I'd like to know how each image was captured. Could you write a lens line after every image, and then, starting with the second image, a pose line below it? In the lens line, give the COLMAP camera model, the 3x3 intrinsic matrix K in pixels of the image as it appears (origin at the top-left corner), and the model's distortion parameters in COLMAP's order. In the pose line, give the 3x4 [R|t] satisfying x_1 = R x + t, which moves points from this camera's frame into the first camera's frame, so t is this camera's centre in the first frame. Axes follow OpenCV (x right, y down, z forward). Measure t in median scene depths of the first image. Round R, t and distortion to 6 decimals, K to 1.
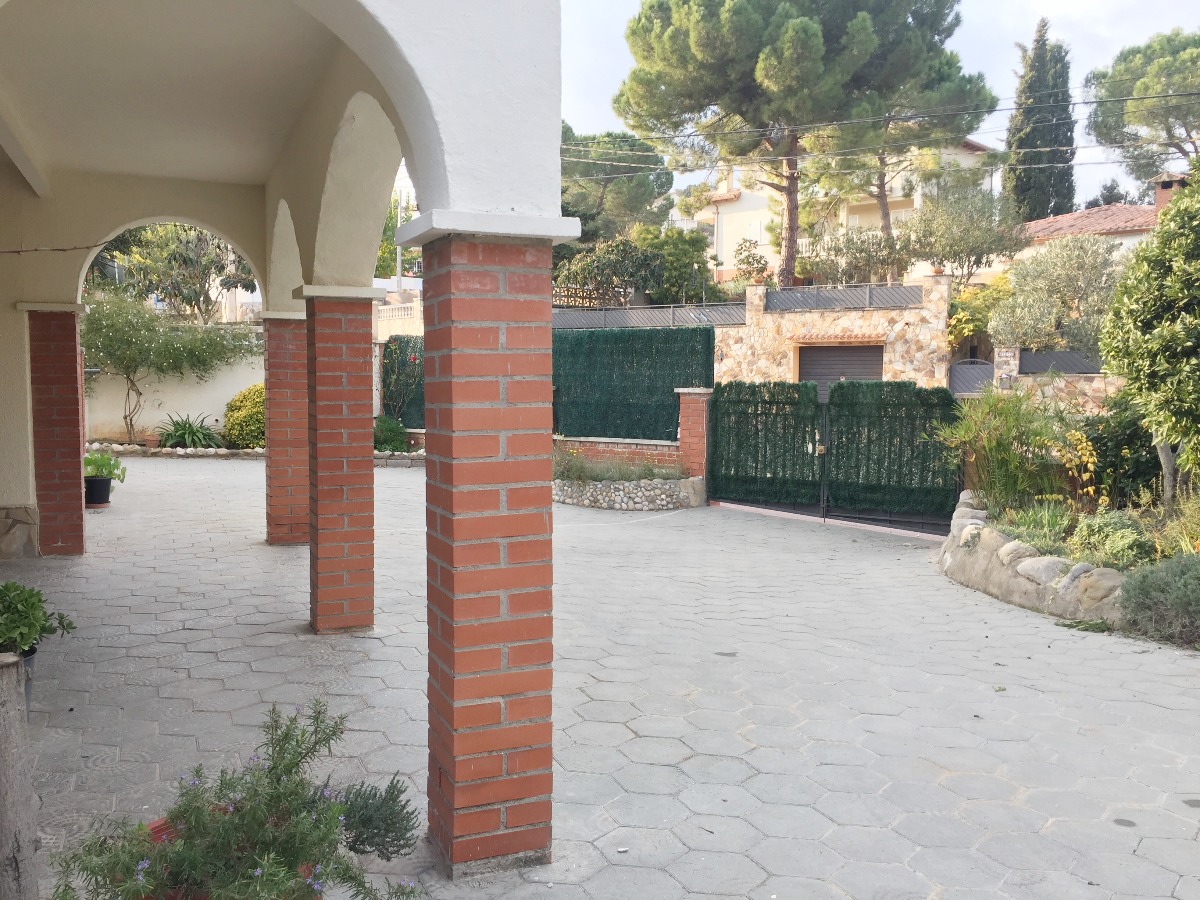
lens RADIAL K [[1018.7, 0, 599.1], [0, 1018.7, 445.4], [0, 0, 1]] dist [0.069519, -0.084267]
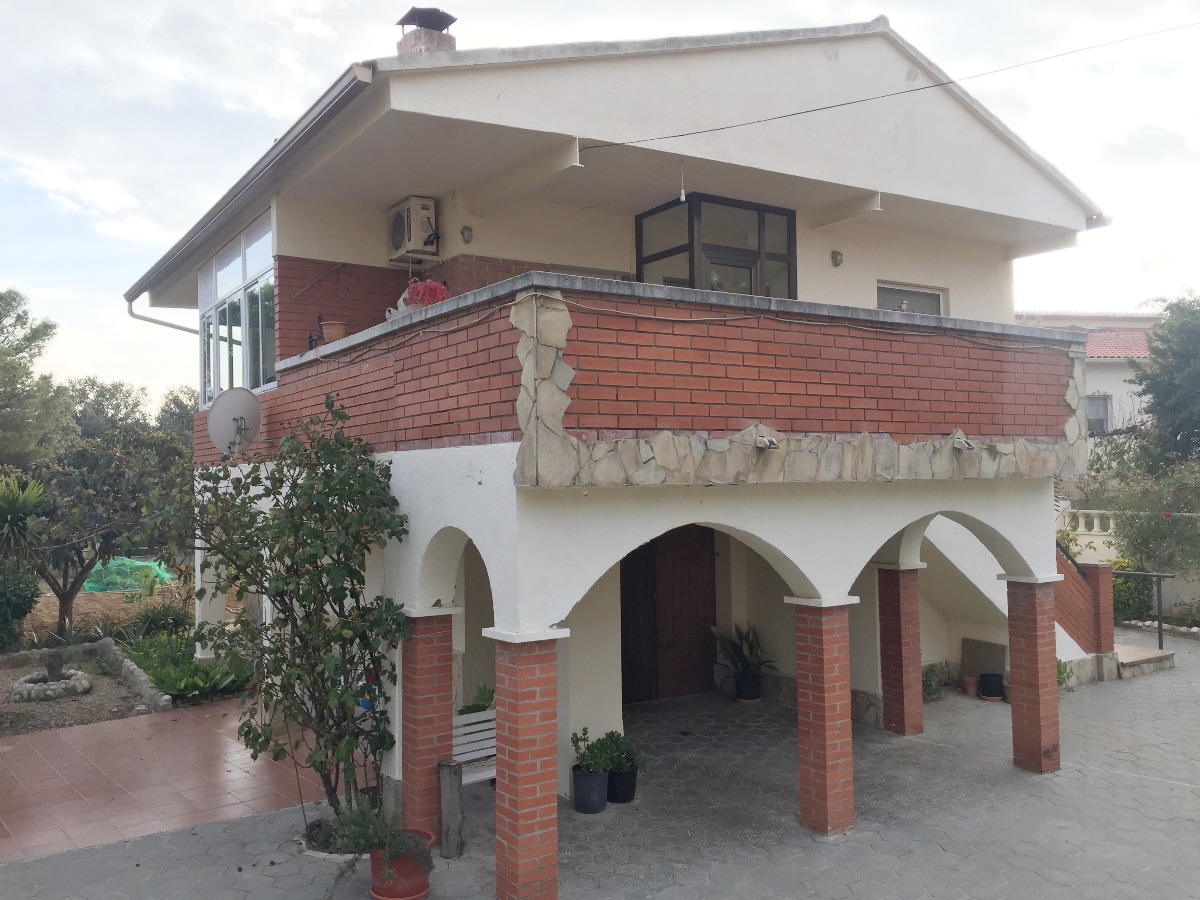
lens RADIAL K [[1018.7, 0, 602.7], [0, 1018.7, 454.4], [0, 0, 1]] dist [0.069519, -0.084267]
pose [[0.181744, -0.031843, -0.982830, 0.887098], [-0.056125, 0.997510, -0.042697, -0.210602], [0.981743, 0.062921, 0.179505, 0.304239]]
